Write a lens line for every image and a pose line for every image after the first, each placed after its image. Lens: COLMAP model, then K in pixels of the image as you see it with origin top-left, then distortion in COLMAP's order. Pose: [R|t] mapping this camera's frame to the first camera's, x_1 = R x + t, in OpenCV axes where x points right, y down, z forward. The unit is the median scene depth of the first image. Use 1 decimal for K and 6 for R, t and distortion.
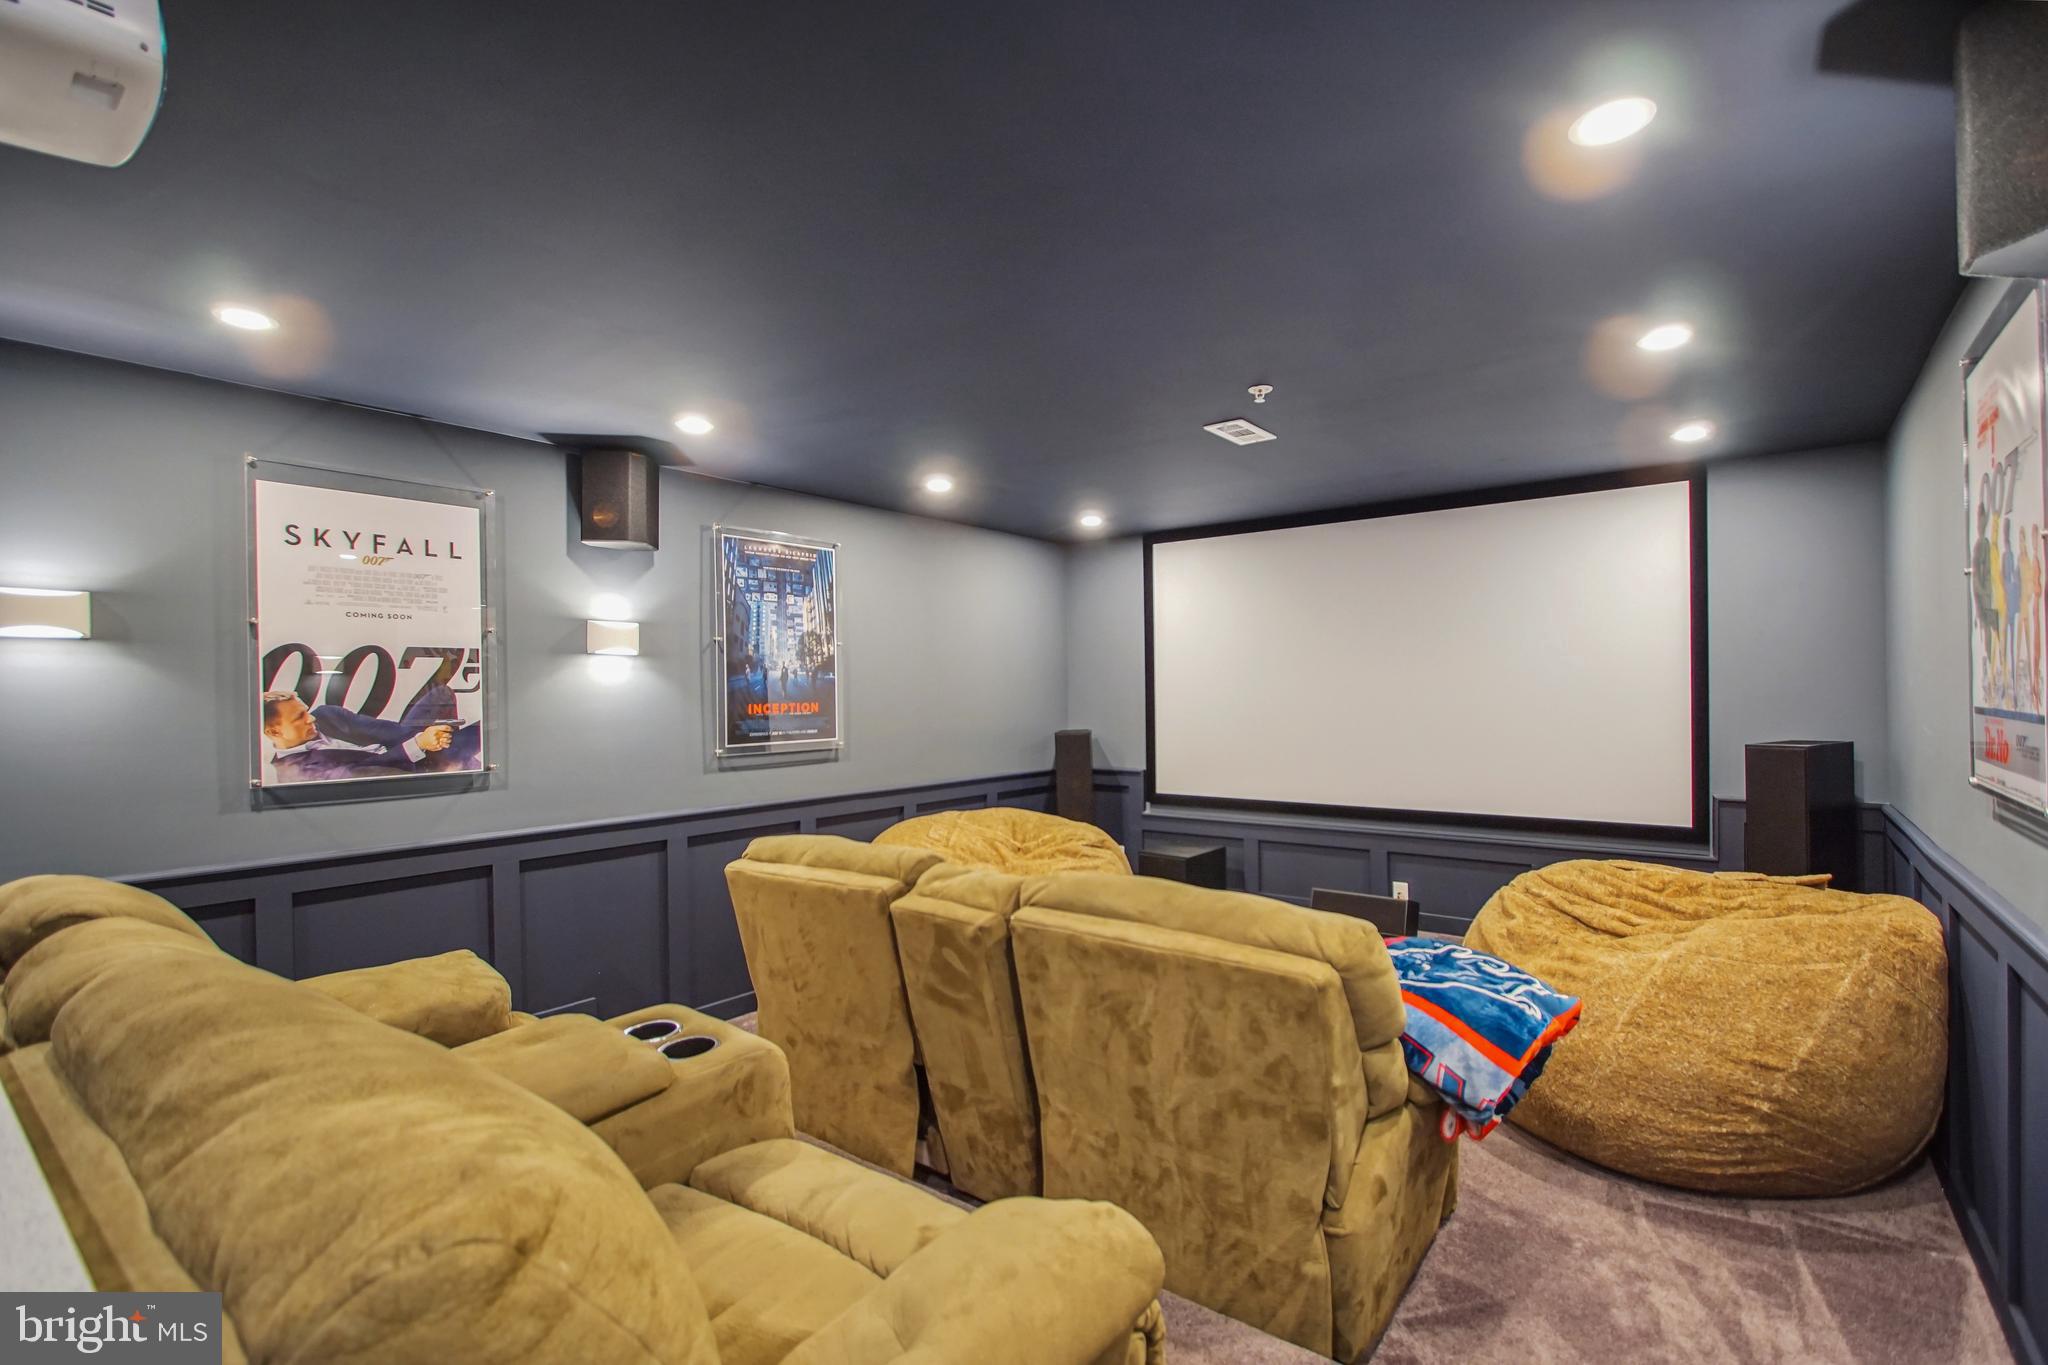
lens RADIAL K [[934.3, 0, 1024.6], [0, 934.3, 692.0], [0, 0, 1]] dist [-0.000588, -0.000004]
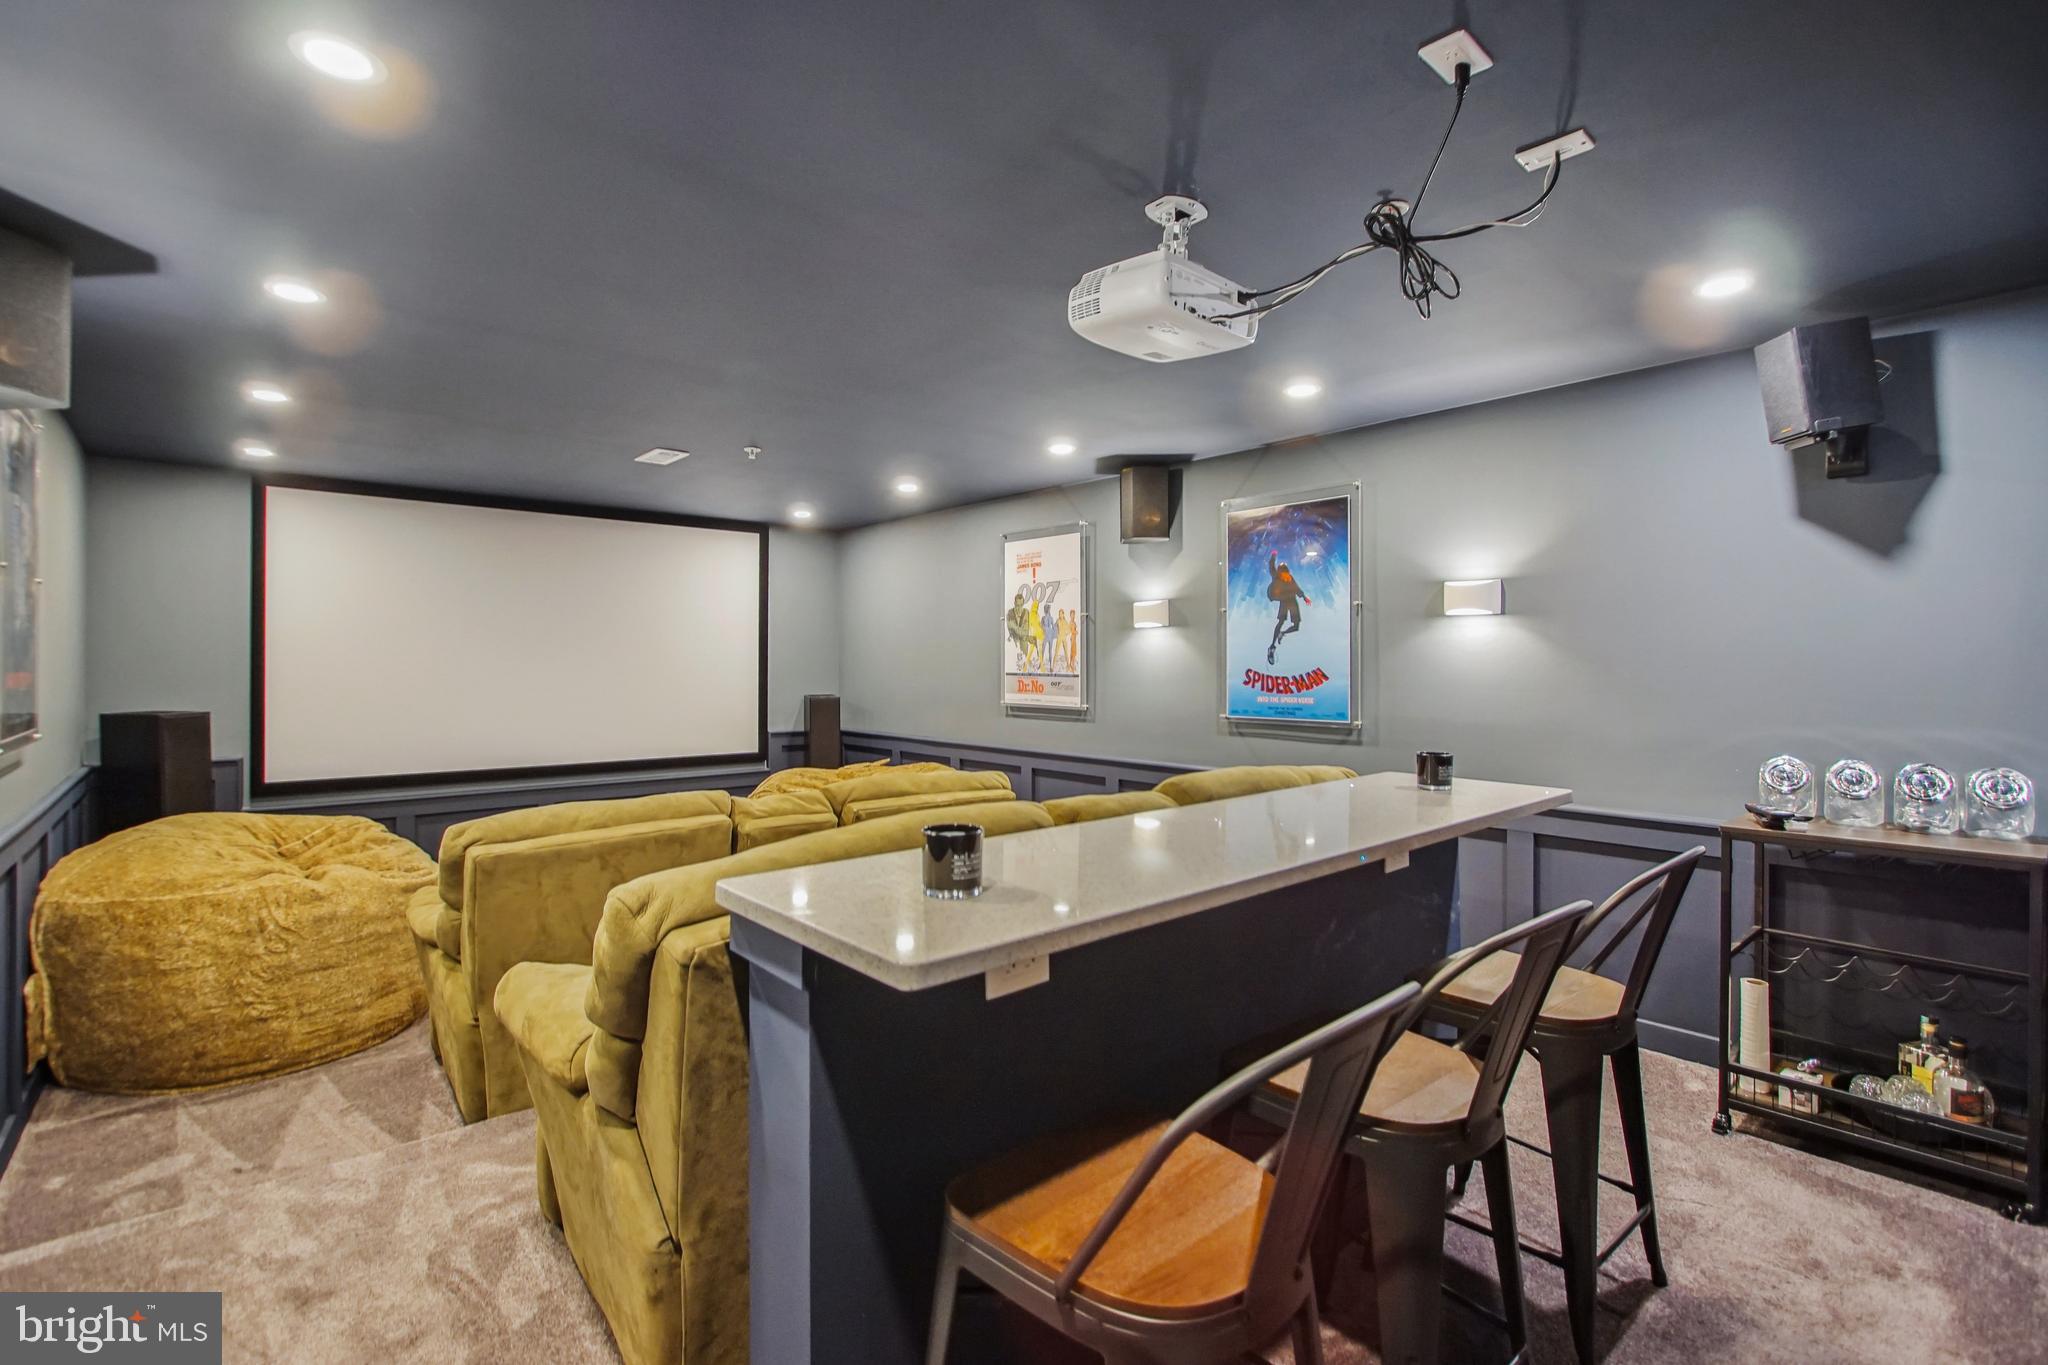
lens RADIAL K [[948.8, 0, 1024.2], [0, 948.8, 657.0], [0, 0, 1]] dist [-0.000933, -0.000019]
pose [[-0.185835, 0.005408, -0.982566, 0.829371], [-0.001545, 0.999982, 0.005796, -0.009248], [0.982580, 0.002595, -0.185823, 1.064939]]
